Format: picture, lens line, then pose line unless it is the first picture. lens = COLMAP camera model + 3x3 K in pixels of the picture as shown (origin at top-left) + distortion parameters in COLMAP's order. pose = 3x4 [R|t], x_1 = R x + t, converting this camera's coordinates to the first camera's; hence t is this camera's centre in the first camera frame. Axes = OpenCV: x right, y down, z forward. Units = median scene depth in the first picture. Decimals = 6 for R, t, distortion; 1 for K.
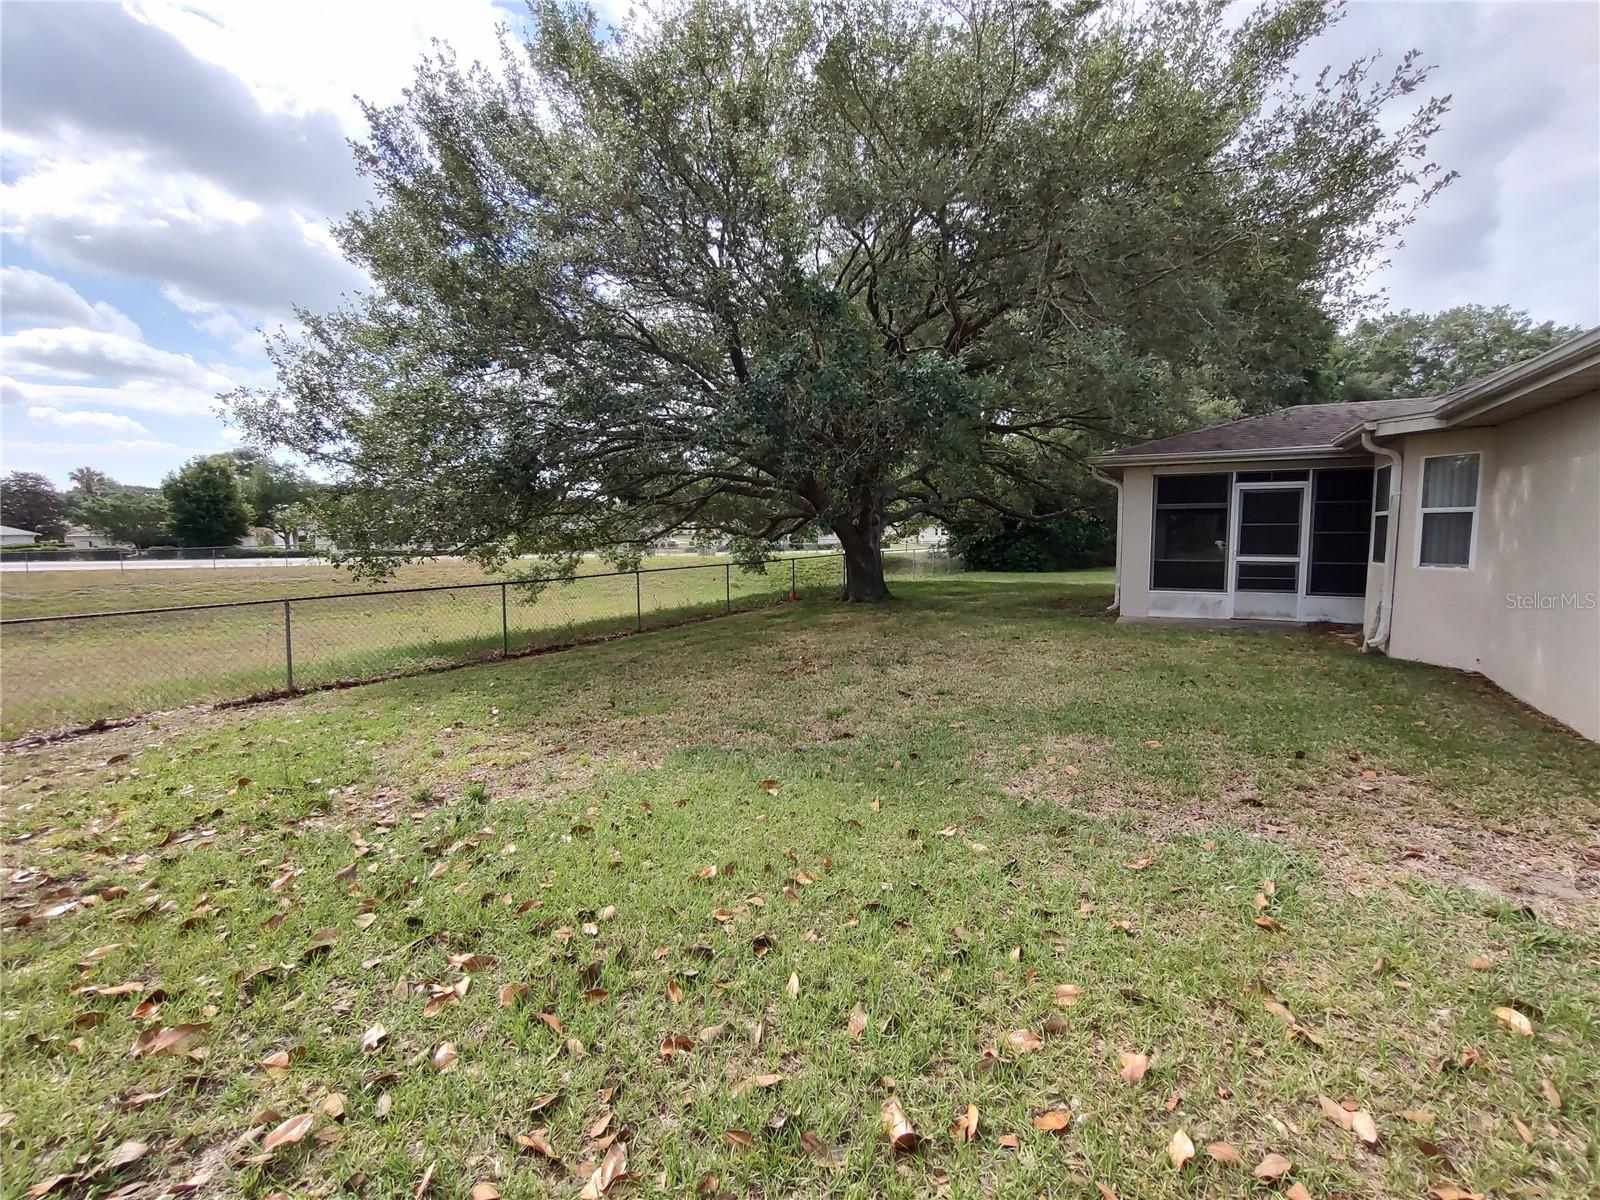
lens RADIAL K [[730.0, 0, 801.6], [0, 730.0, 599.8], [0, 0, 1]] dist [-0.002652, -0.000688]
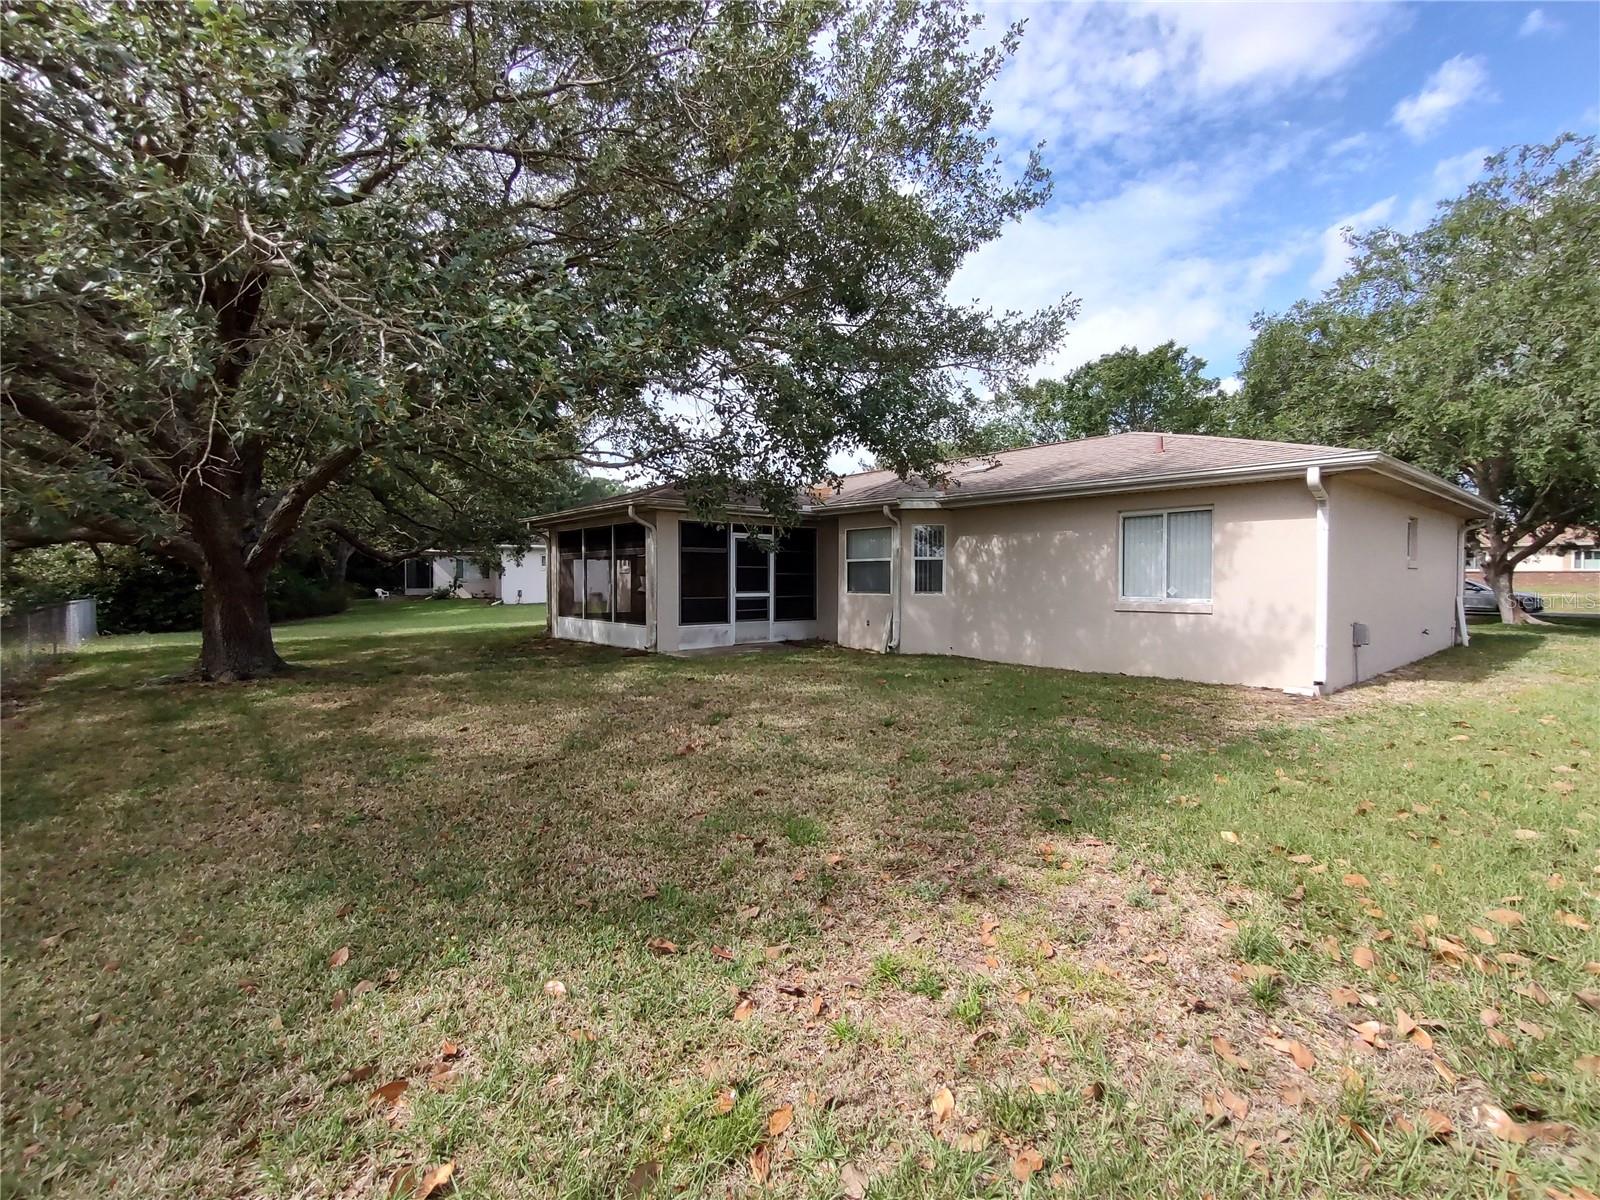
lens RADIAL K [[730.0, 0, 803.0], [0, 730.0, 597.2], [0, 0, 1]] dist [-0.002652, -0.000688]
pose [[0.323955, -0.016869, 0.945922, -0.515173], [0.087596, 0.996081, -0.012237, -0.028459], [-0.942008, 0.086823, 0.324163, 0.506967]]
